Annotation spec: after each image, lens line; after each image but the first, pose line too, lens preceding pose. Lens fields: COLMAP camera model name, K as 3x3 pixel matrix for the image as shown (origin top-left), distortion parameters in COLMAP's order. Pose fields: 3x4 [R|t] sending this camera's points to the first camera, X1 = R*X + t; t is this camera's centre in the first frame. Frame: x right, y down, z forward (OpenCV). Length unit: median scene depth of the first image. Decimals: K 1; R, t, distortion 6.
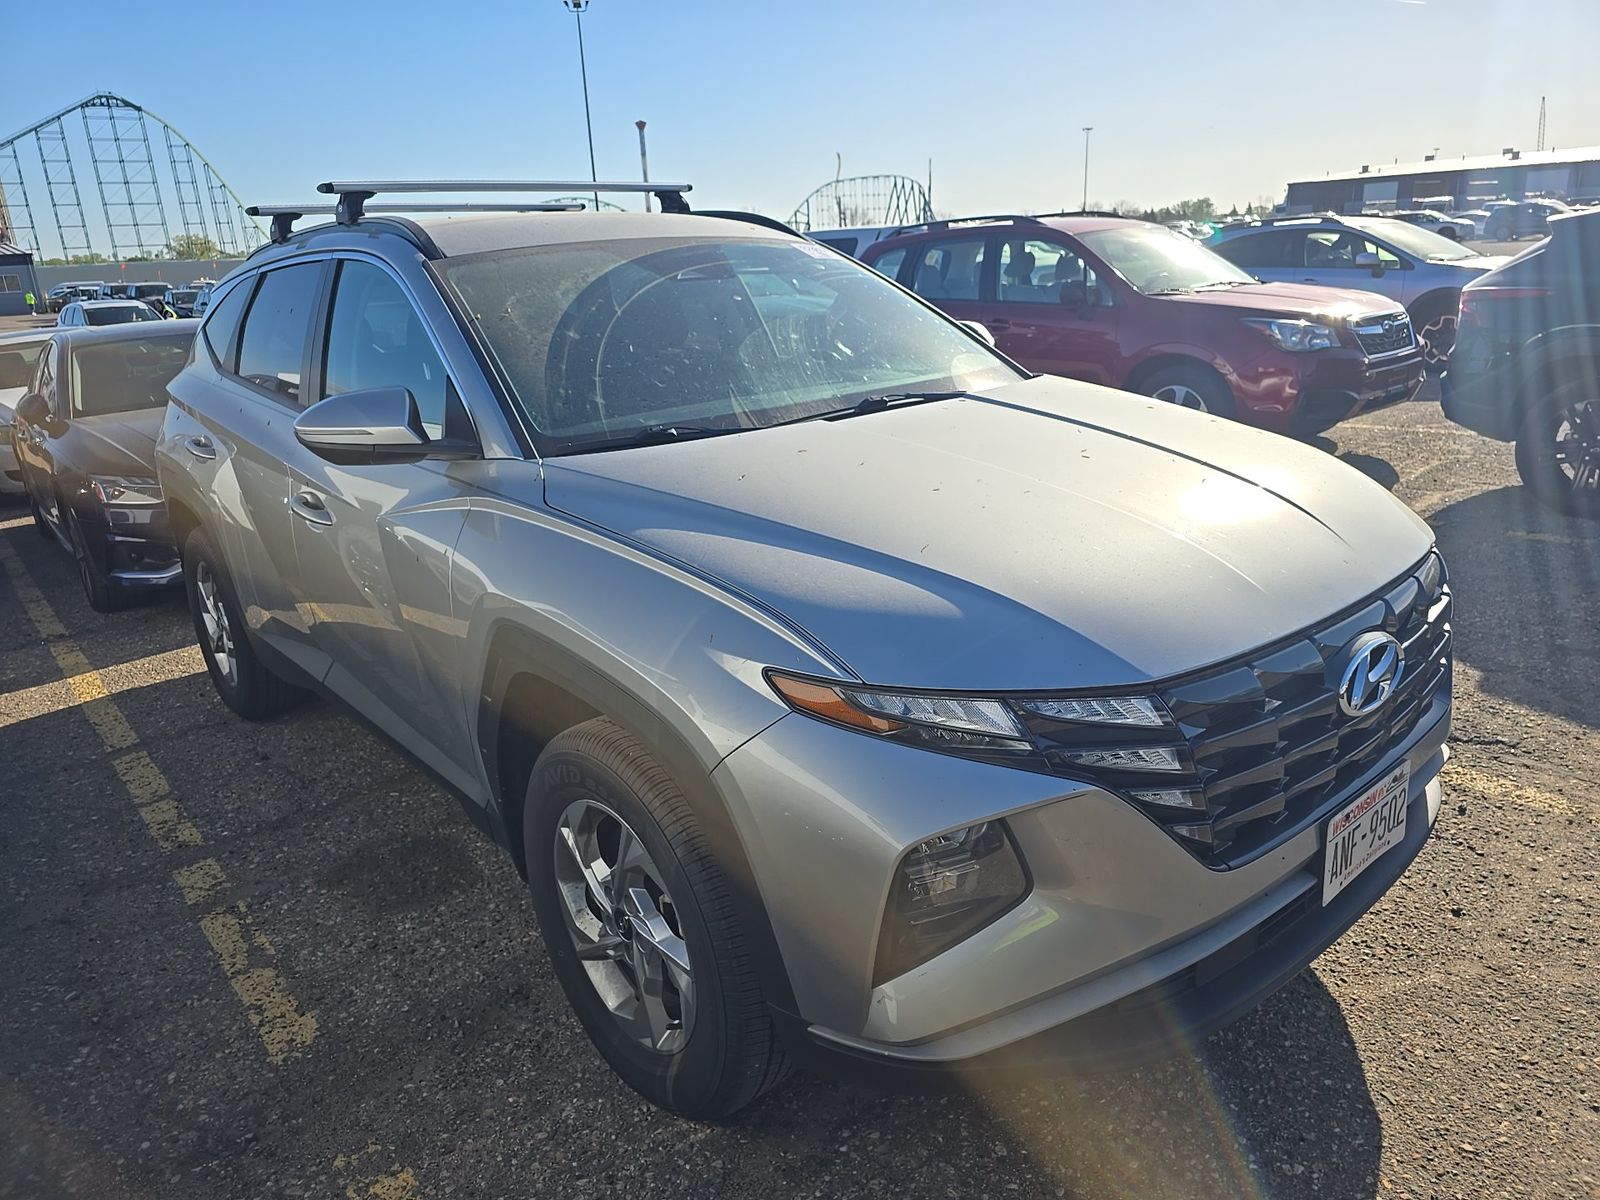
lens RADIAL K [[1086.9, 0, 800.0], [0, 1086.9, 600.0], [0, 0, 1]] dist [-0.001749, -0.003139]
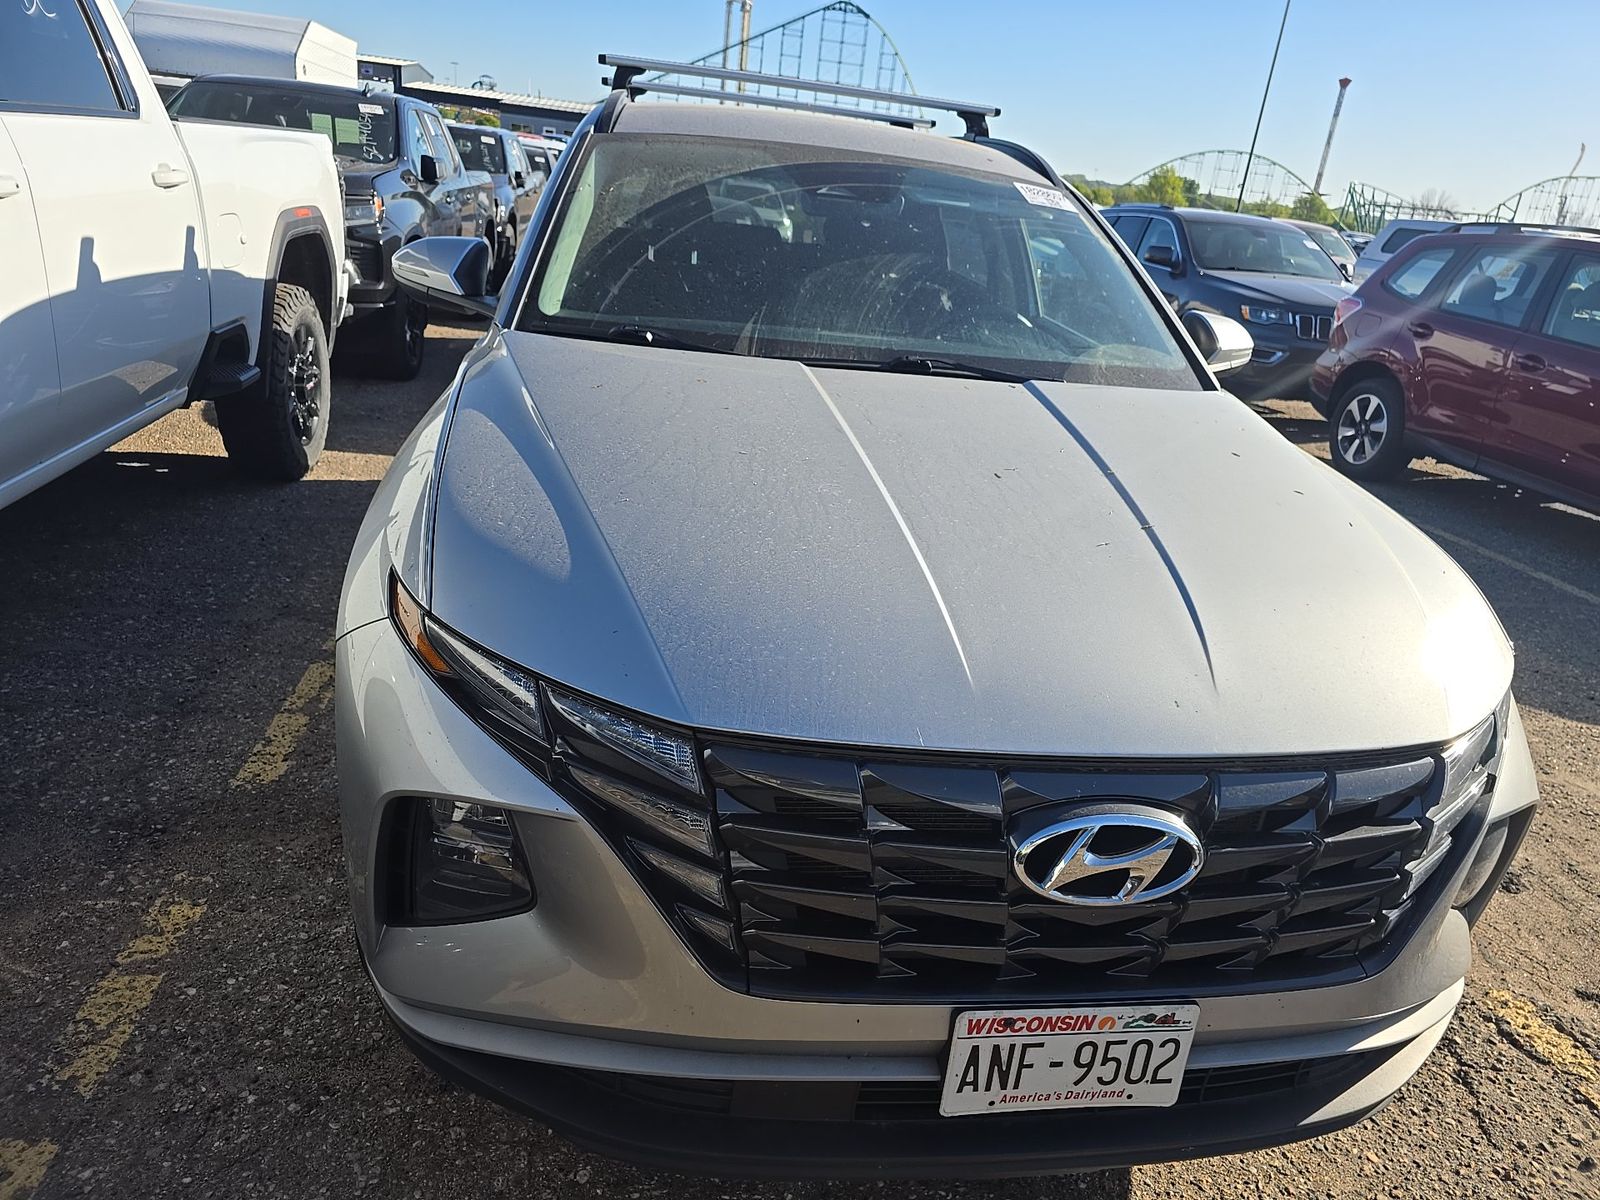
lens RADIAL K [[1071.9, 0, 800.0], [0, 1071.9, 600.0], [0, 0, 1]] dist [0.041686, -0.038023]
pose [[0.842002, 0.321554, -0.433169, 0.471434], [-0.299935, 0.946439, 0.119550, -0.087055], [0.448410, 0.029261, 0.893349, 0.220273]]
